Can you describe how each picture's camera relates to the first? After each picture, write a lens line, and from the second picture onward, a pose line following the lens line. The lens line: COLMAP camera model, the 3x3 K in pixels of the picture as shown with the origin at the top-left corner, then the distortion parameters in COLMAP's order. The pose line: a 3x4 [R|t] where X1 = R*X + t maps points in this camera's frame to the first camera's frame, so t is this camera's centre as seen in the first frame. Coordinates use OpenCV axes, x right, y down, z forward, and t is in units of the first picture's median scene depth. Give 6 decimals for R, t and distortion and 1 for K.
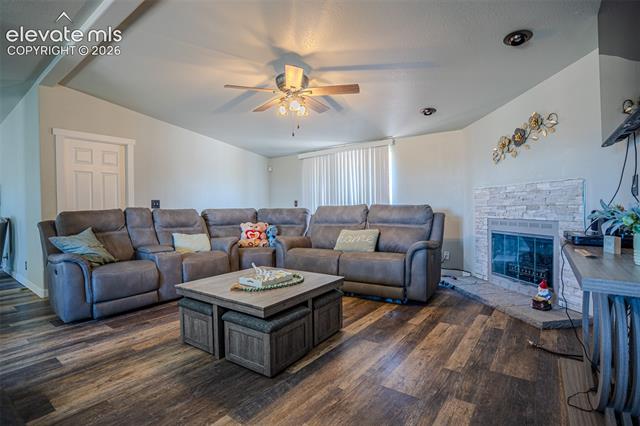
lens RADIAL K [[311.6, 0, 318.2], [0, 311.6, 206.9], [0, 0, 1]] dist [-0.050291, 0.011233]
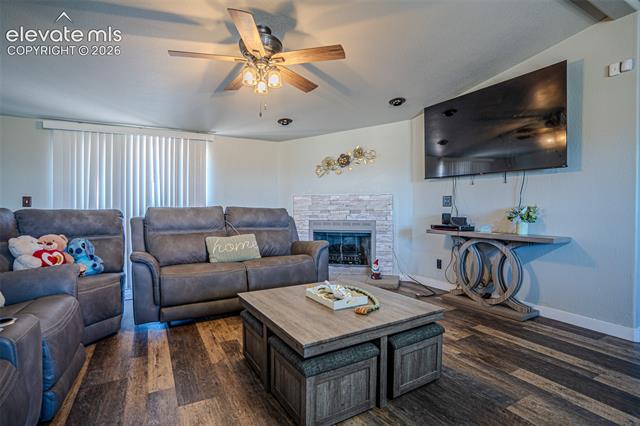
lens RADIAL K [[311.6, 0, 318.5], [0, 311.6, 209.4], [0, 0, 1]] dist [-0.050291, 0.011233]
pose [[0.414673, 0.016608, 0.909819, -0.651626], [-0.008127, 0.999861, -0.014548, 0.013116], [-0.909934, -0.001361, 0.414751, 0.500224]]
